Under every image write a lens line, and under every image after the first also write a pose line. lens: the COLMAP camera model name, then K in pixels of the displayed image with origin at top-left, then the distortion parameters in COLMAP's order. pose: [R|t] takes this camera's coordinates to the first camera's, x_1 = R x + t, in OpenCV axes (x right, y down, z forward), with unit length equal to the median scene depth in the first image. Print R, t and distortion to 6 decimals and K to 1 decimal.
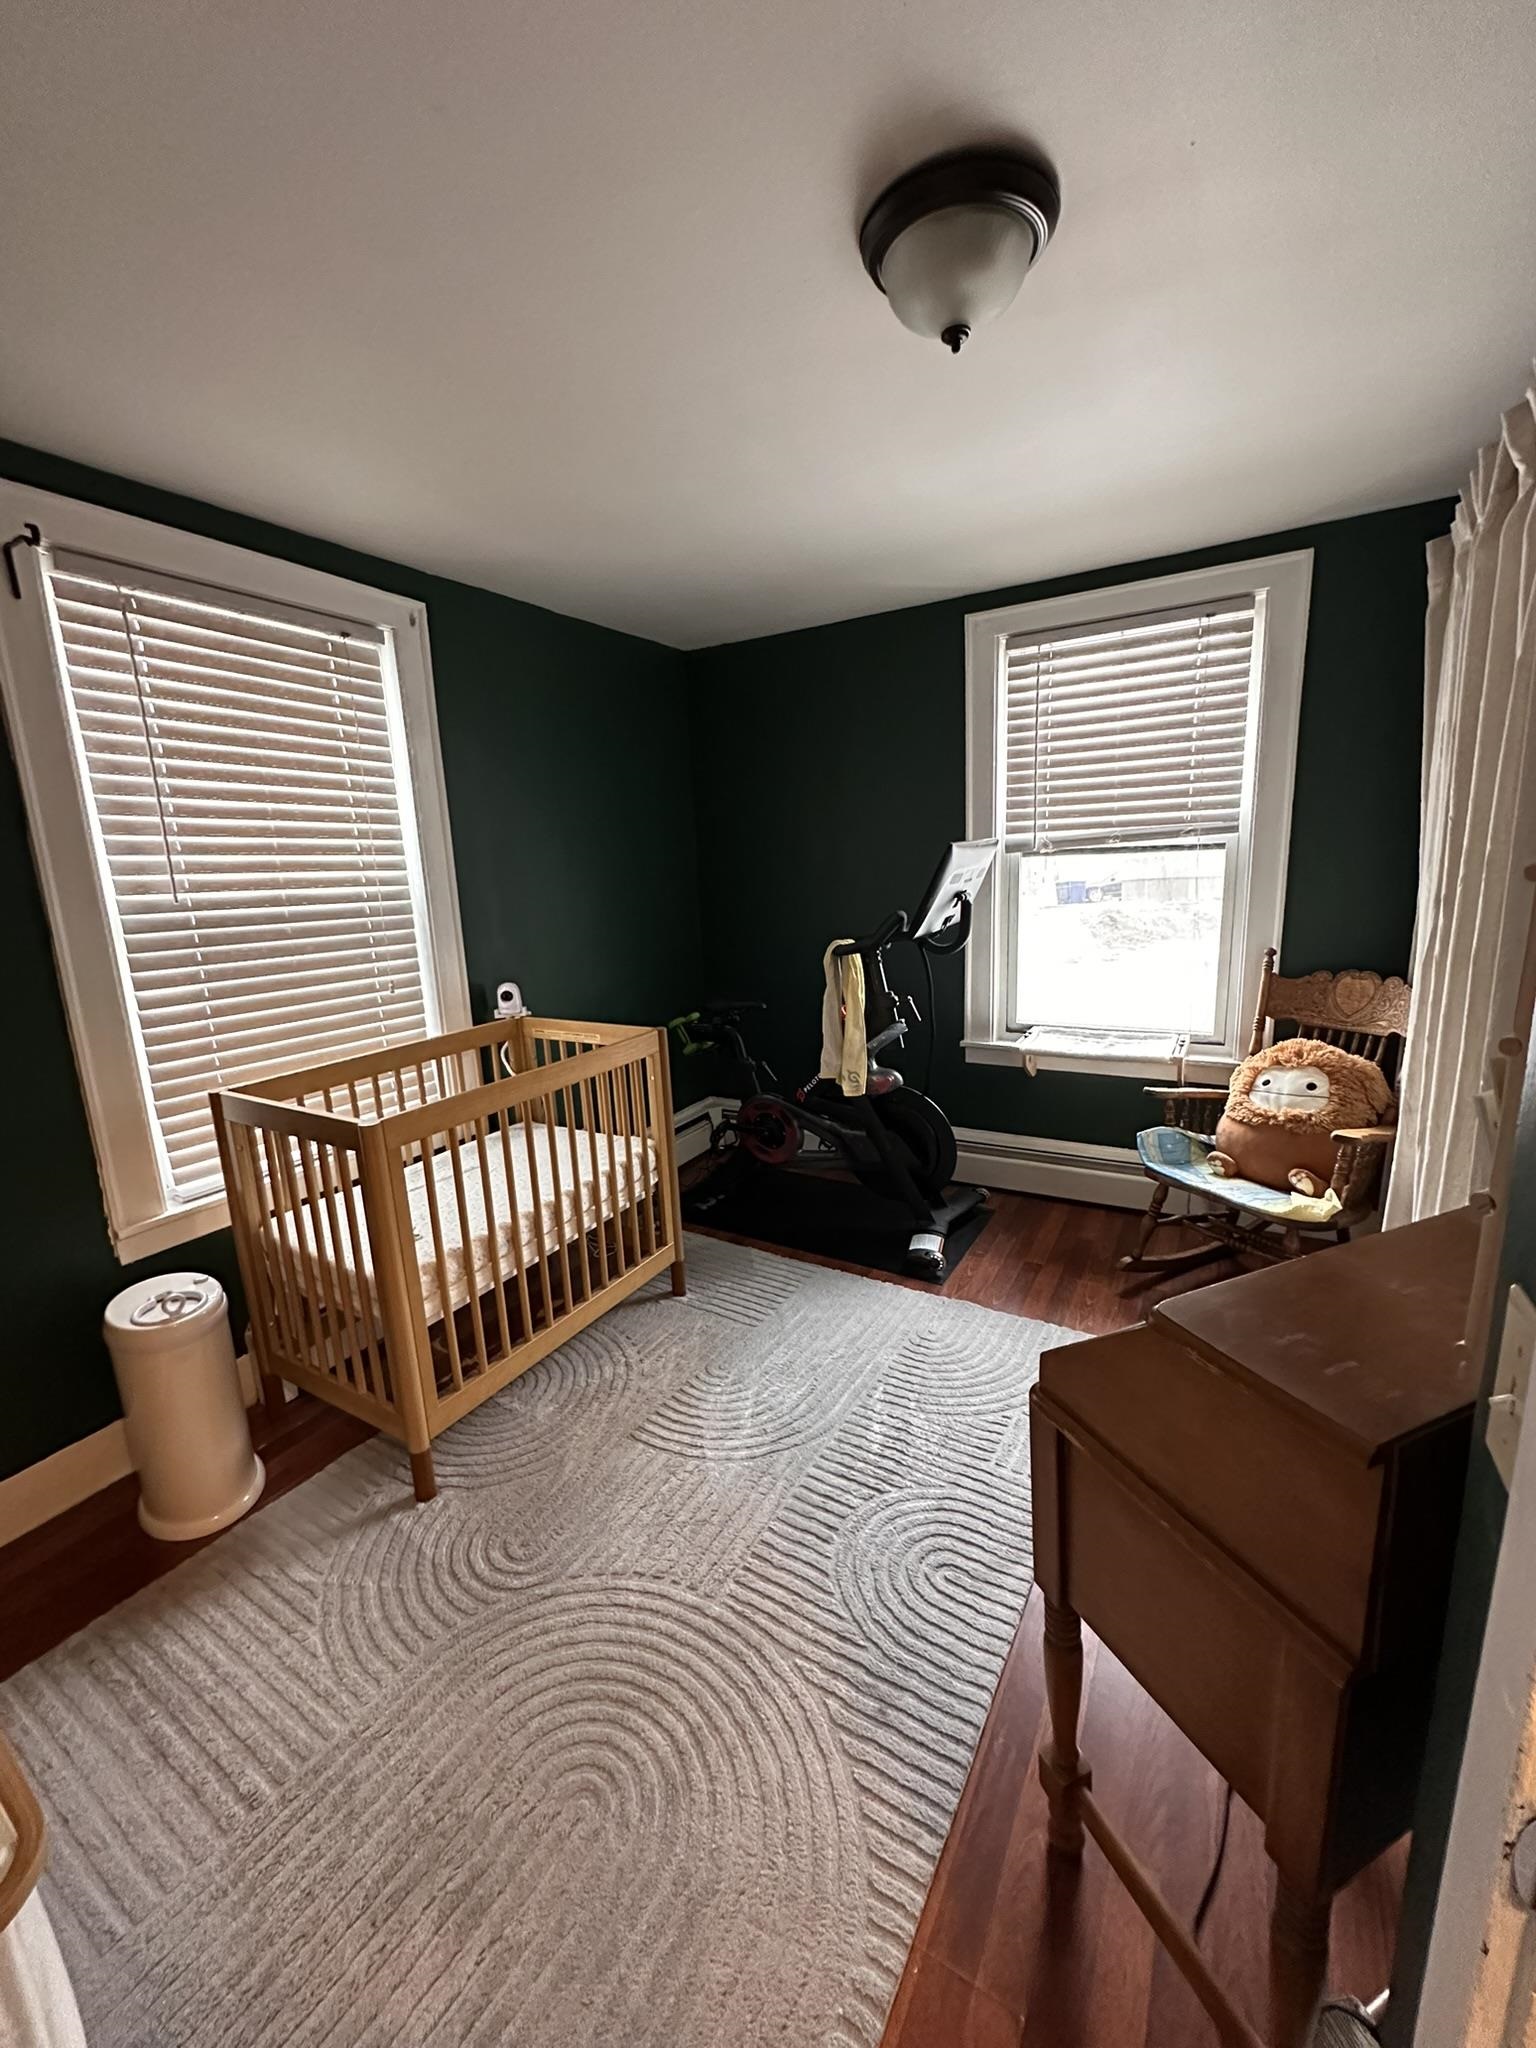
lens RADIAL K [[818.1, 0, 760.1], [0, 818.1, 1028.8], [0, 0, 1]] dist [-0.002279, -0.000465]
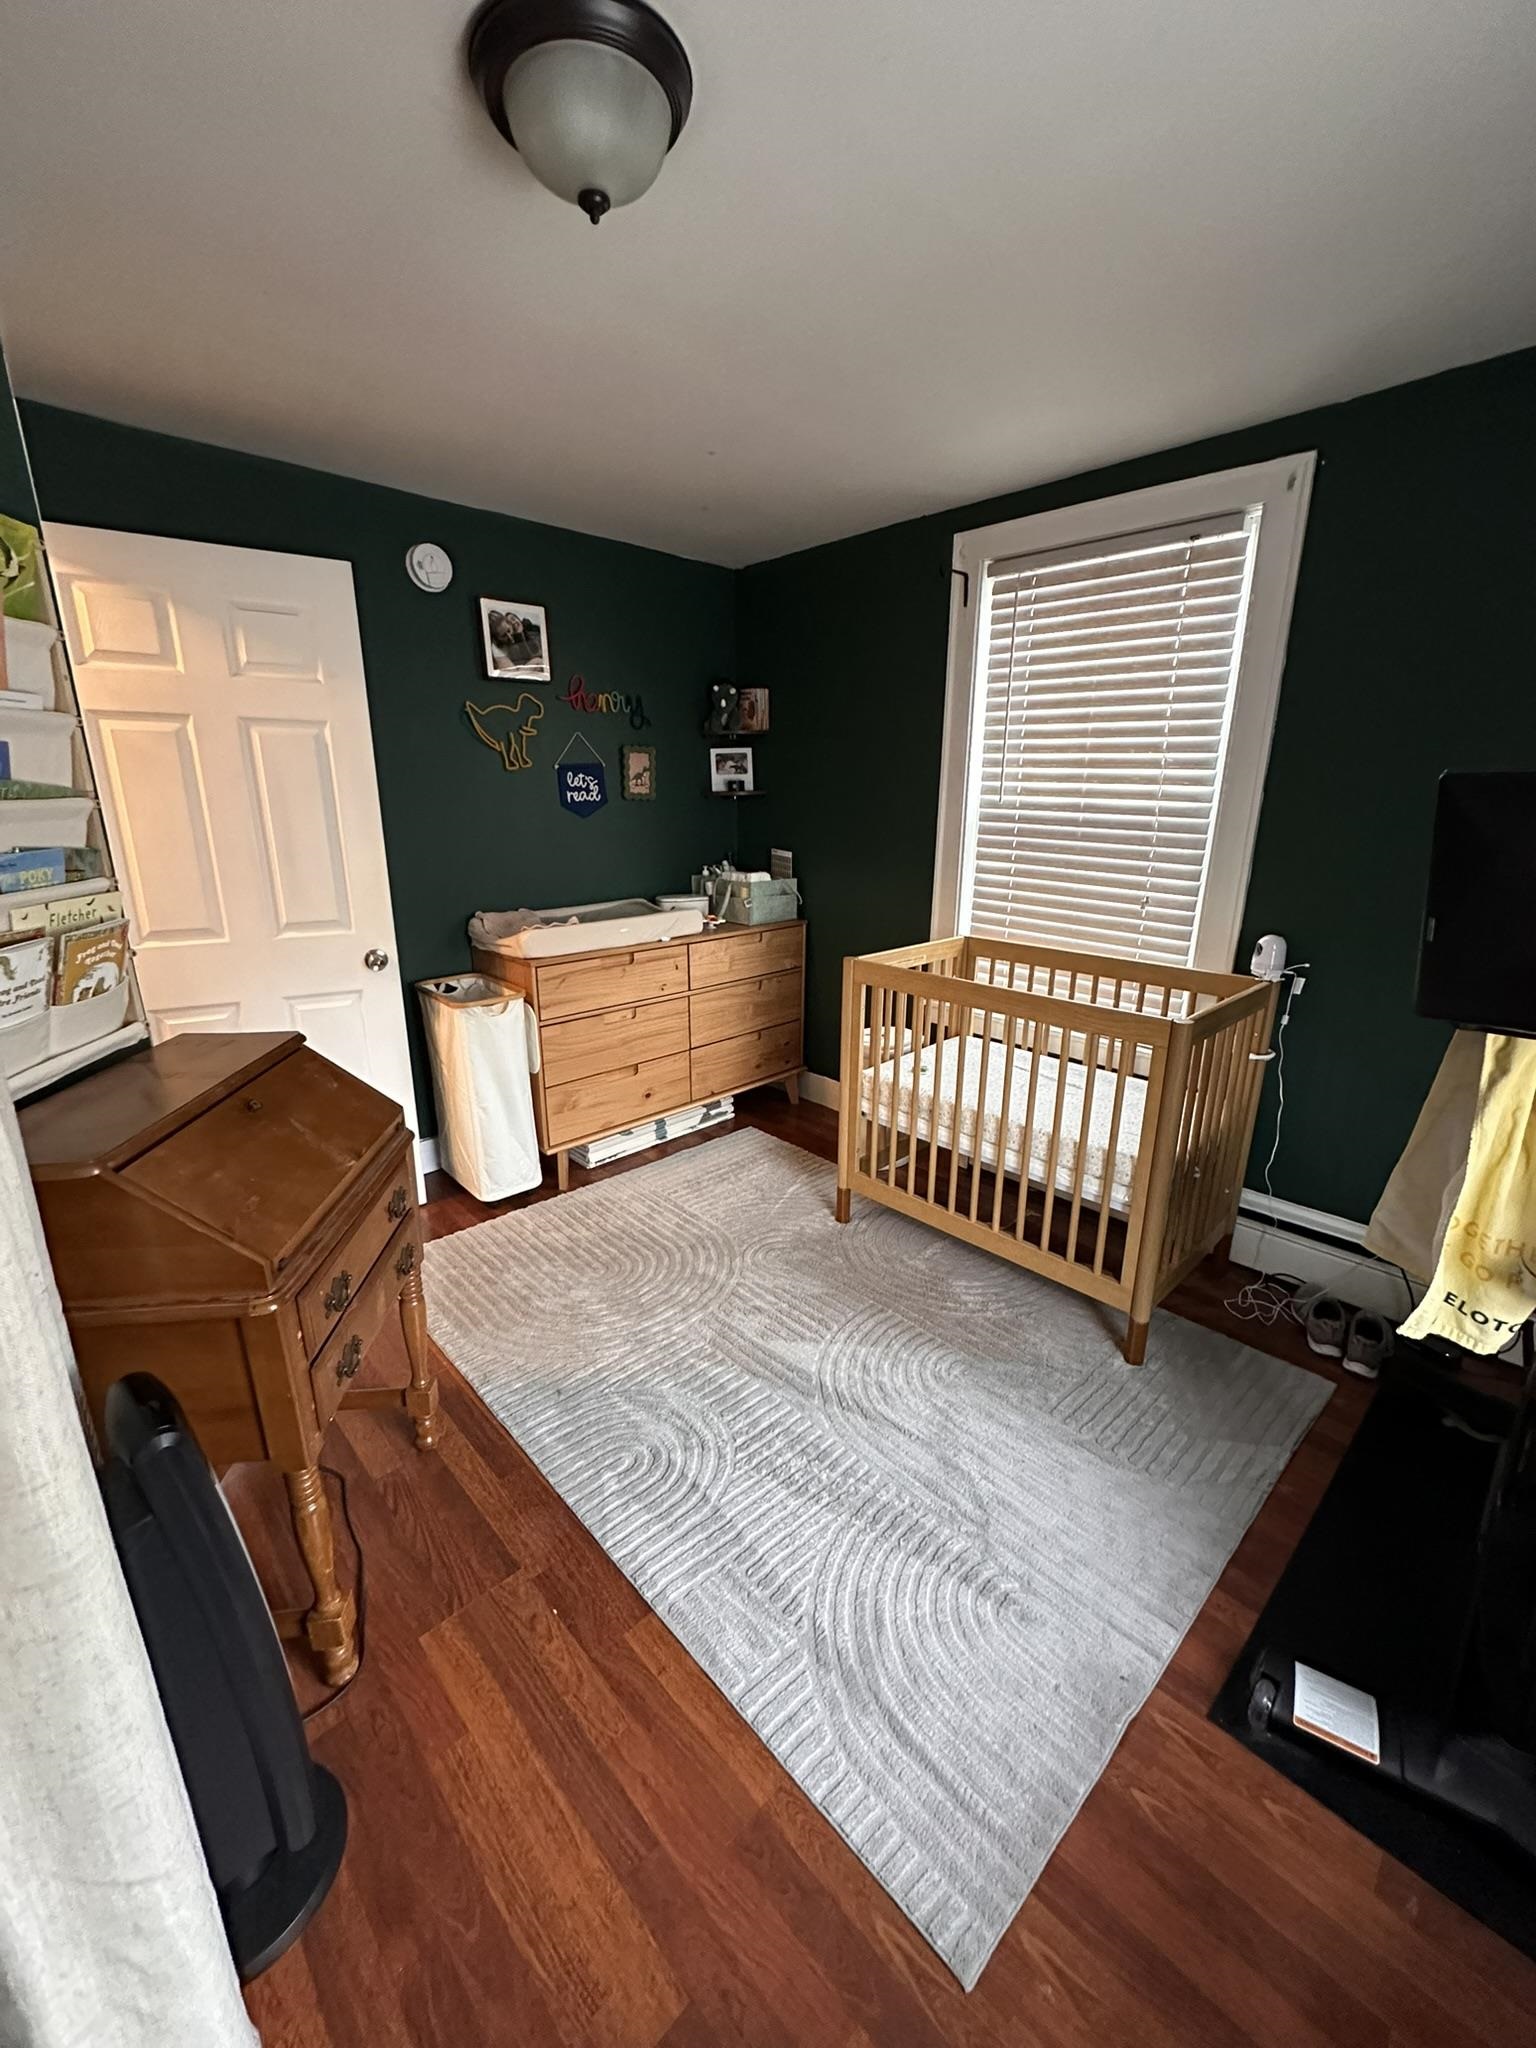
lens RADIAL K [[818.1, 0, 767.0], [0, 818.1, 1024.5], [0, 0, 1]] dist [-0.002279, -0.000465]
pose [[-0.274030, 0.306161, -0.911687, 0.685883], [-0.189418, 0.912224, 0.363275, -0.204815], [0.942883, 0.272238, -0.191985, 0.846066]]
